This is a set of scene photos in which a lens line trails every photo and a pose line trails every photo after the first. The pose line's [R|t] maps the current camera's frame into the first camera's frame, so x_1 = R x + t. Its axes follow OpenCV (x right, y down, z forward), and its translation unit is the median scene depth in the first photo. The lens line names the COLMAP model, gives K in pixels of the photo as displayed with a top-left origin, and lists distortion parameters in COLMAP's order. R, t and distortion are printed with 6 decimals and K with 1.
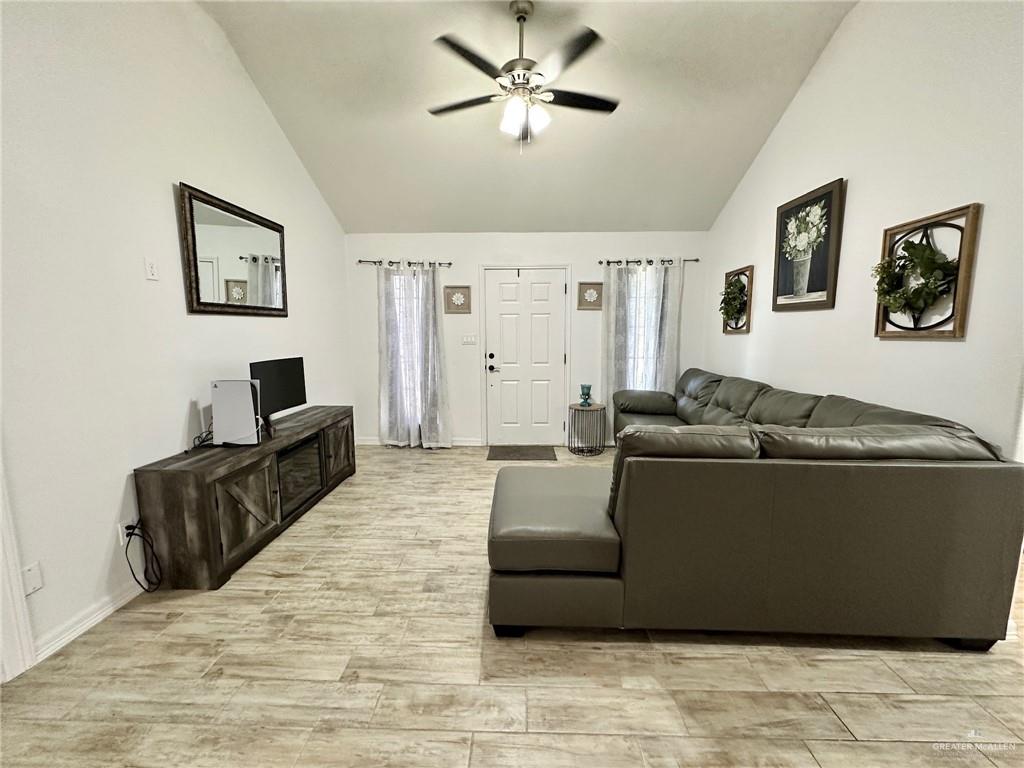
lens RADIAL K [[411.9, 0, 512.3], [0, 411.9, 382.5], [0, 0, 1]] dist [-0.003499, -0.000055]
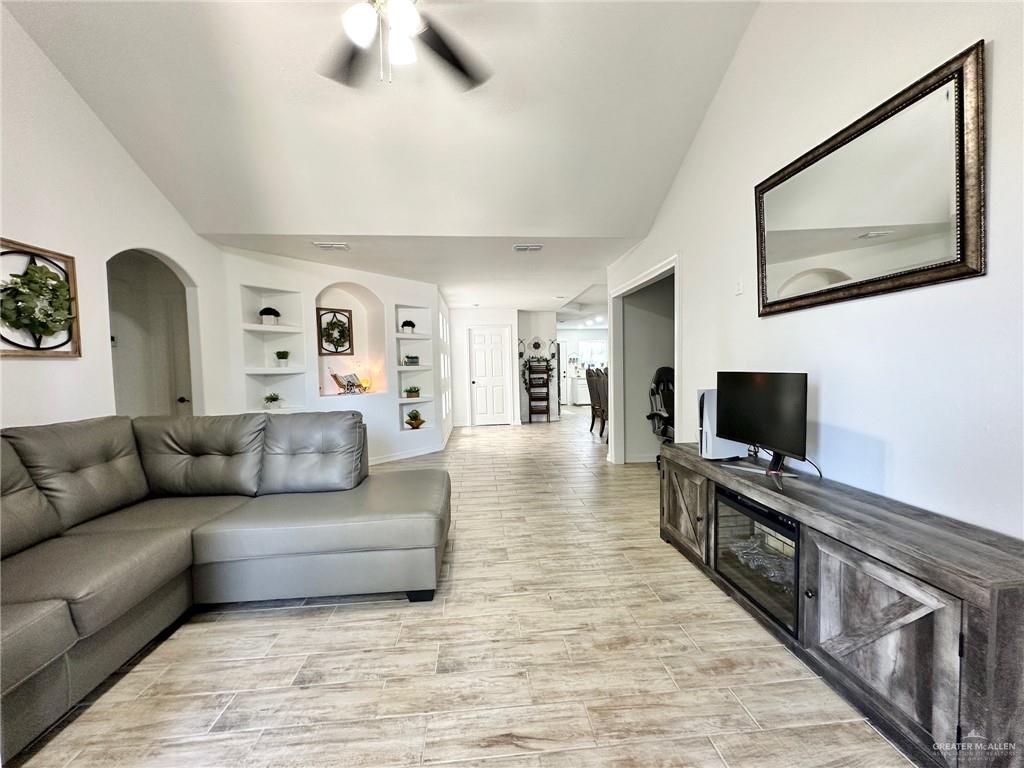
lens RADIAL K [[411.9, 0, 513.8], [0, 411.9, 384.0], [0, 0, 1]] dist [-0.003499, -0.000055]
pose [[-0.992820, 0.026855, -0.116566, -0.092825], [0.007184, 0.986101, 0.165993, -0.174235], [0.119403, 0.163964, -0.979213, 1.847316]]
